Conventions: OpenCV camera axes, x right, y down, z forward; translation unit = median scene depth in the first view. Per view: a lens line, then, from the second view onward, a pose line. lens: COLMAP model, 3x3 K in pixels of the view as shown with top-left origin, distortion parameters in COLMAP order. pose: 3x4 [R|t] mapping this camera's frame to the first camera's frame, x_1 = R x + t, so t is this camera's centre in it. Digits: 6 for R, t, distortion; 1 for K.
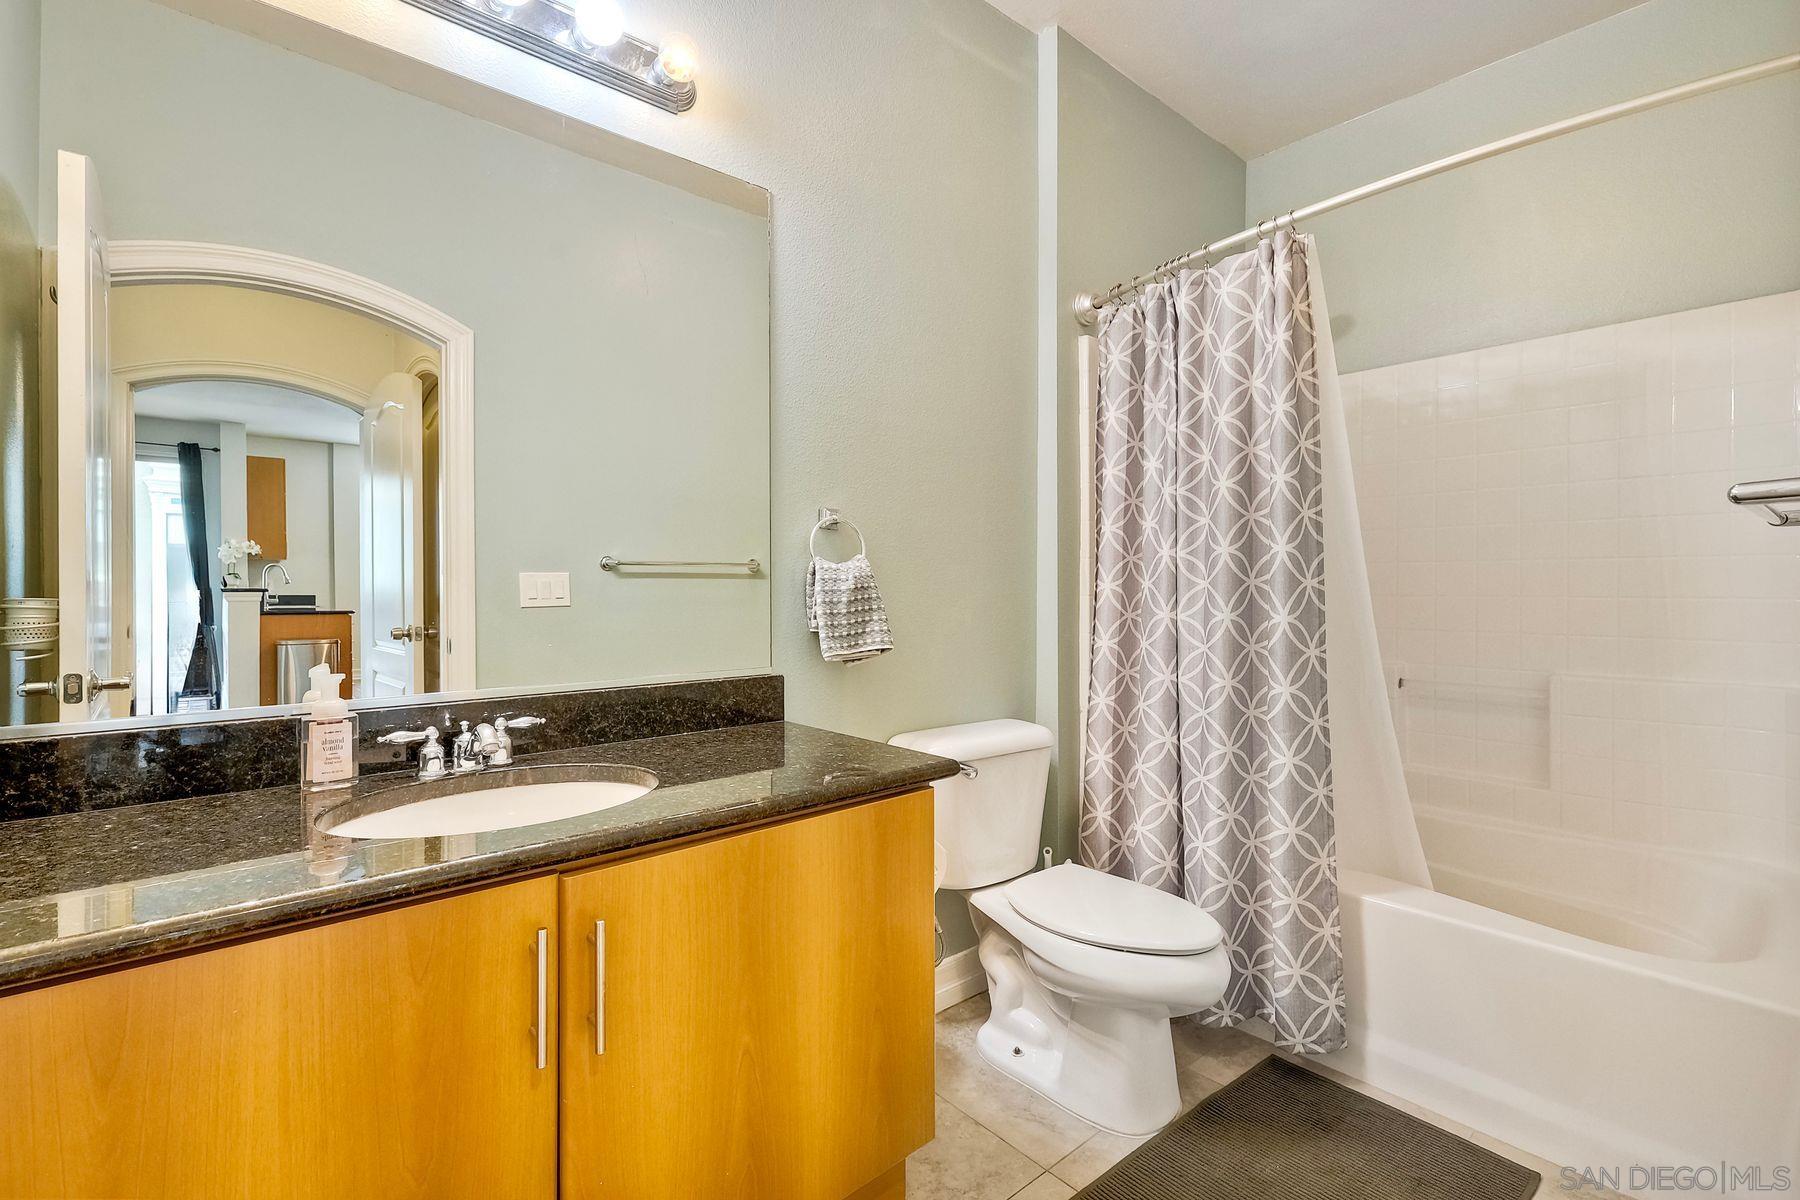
lens RADIAL K [[789.3, 0, 897.8], [0, 789.3, 597.0], [0, 0, 1]] dist [-0.002871, -0.001045]
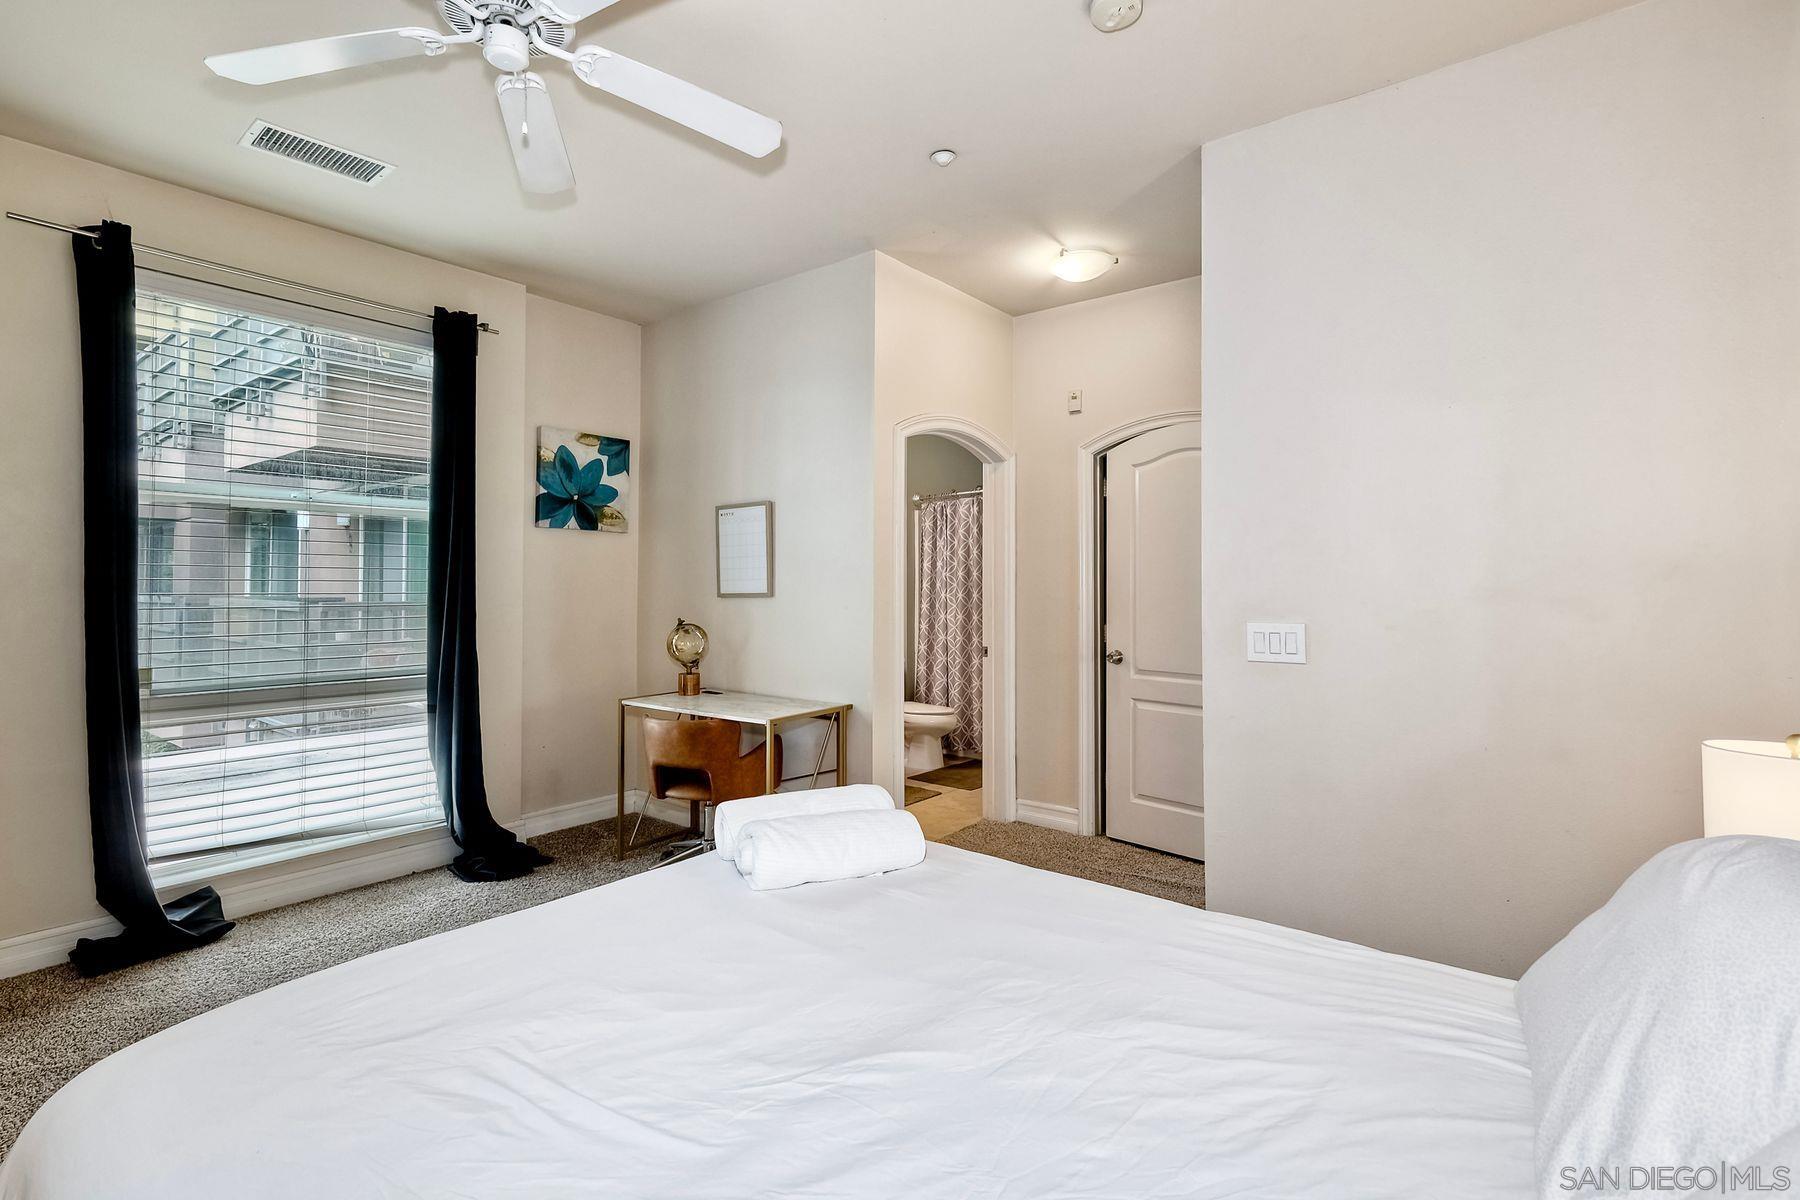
lens RADIAL K [[789.3, 0, 899.4], [0, 789.3, 590.5], [0, 0, 1]] dist [-0.002871, -0.001045]
pose [[0.980942, 0.002470, 0.194285, -0.387800], [-0.001442, 0.999984, -0.005432, -0.056737], [-0.194296, 0.005048, 0.980930, -1.835986]]
